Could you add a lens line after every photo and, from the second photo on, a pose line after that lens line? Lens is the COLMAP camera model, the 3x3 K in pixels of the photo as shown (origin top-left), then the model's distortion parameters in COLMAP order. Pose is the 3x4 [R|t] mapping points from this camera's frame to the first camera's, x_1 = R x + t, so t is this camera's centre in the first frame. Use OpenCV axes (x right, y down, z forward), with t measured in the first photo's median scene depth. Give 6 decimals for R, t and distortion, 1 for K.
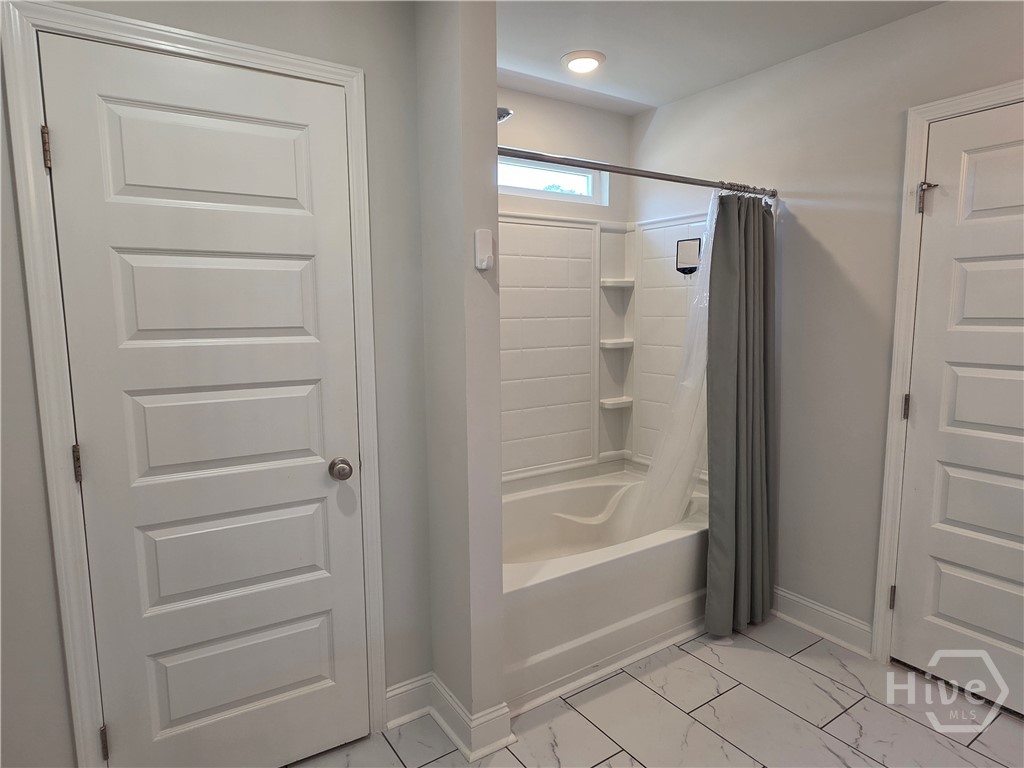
lens RADIAL K [[599.6, 0, 512.0], [0, 599.6, 384.0], [0, 0, 1]] dist [-0.004178, -0.002014]
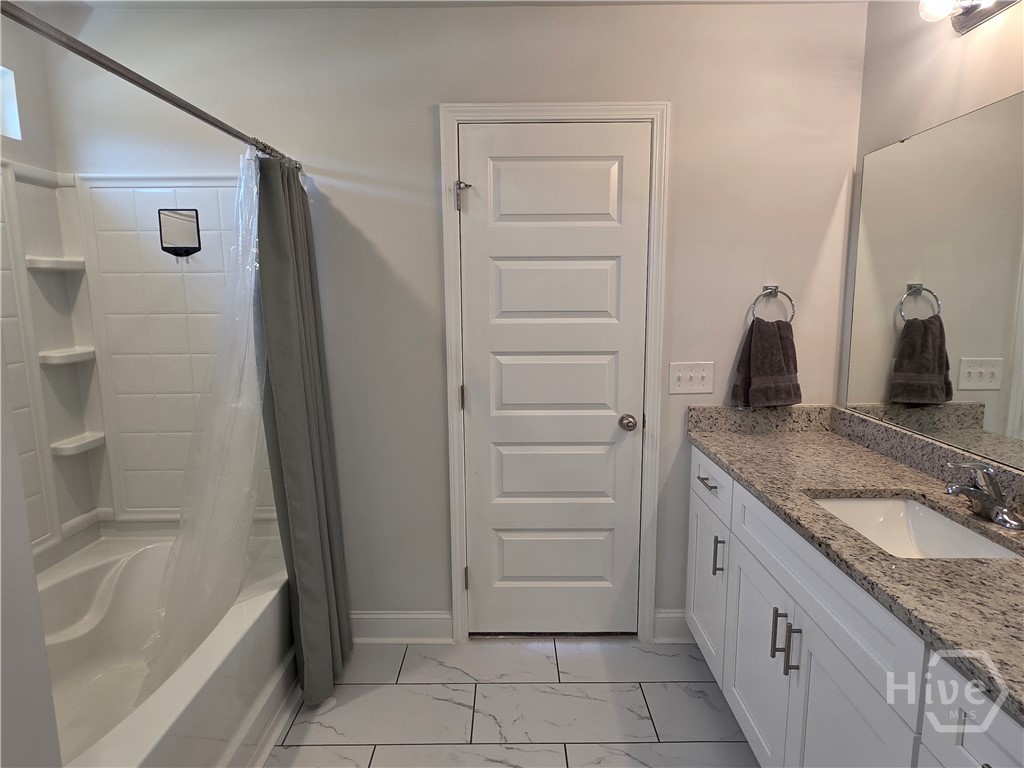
lens RADIAL K [[599.6, 0, 512.0], [0, 599.6, 384.0], [0, 0, 1]] dist [-0.004178, -0.002014]
pose [[0.554255, -0.120756, 0.823541, -0.132781], [0.101606, 0.991836, 0.077051, -0.049941], [-0.826122, 0.040971, 0.561999, 0.299984]]
